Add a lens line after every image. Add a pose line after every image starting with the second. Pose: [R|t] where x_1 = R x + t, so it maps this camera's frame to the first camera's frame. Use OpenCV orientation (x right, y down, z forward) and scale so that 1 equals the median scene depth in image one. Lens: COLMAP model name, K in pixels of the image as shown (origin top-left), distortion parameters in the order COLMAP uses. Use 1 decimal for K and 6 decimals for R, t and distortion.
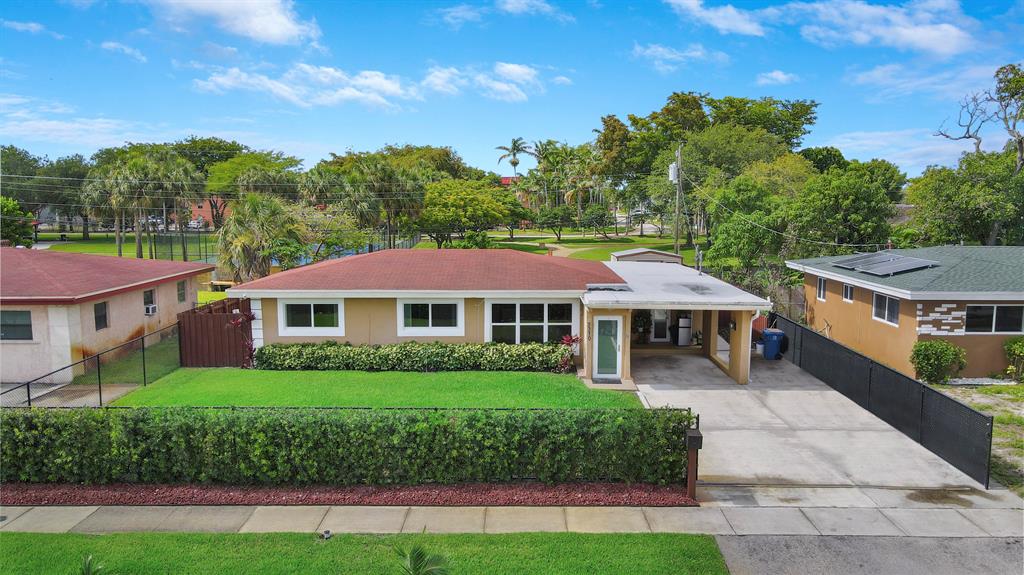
lens RADIAL K [[737.5, 0, 512.0], [0, 737.5, 287.5], [0, 0, 1]] dist [0.010261, 0.008732]
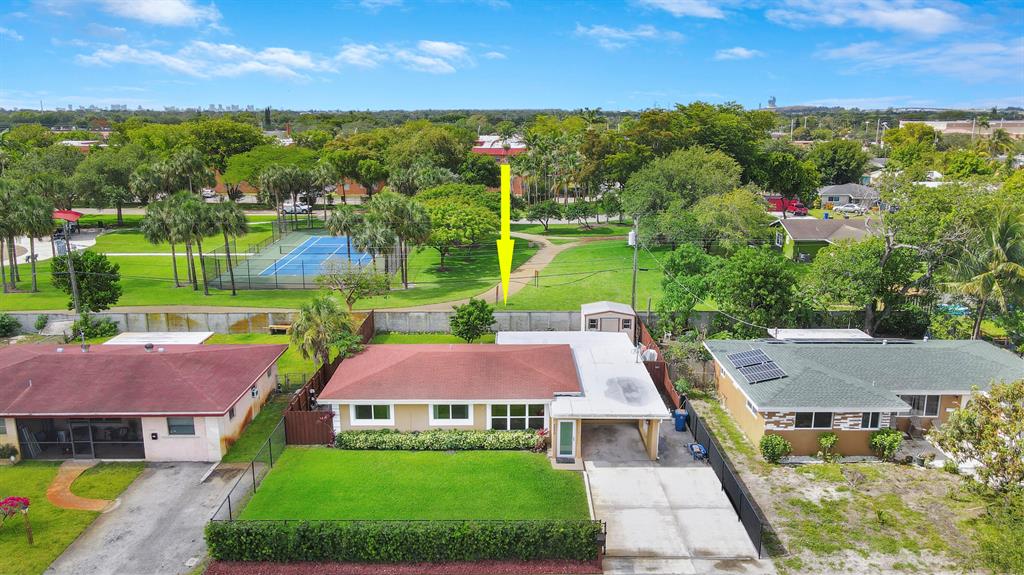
lens RADIAL K [[737.5, 0, 512.0], [0, 737.5, 287.5], [0, 0, 1]] dist [0.010261, 0.008732]
pose [[0.999948, -0.003951, 0.009405, 0.001758], [0.002904, 0.994050, 0.108883, -0.390704], [-0.009779, -0.108850, 0.994010, -0.491541]]
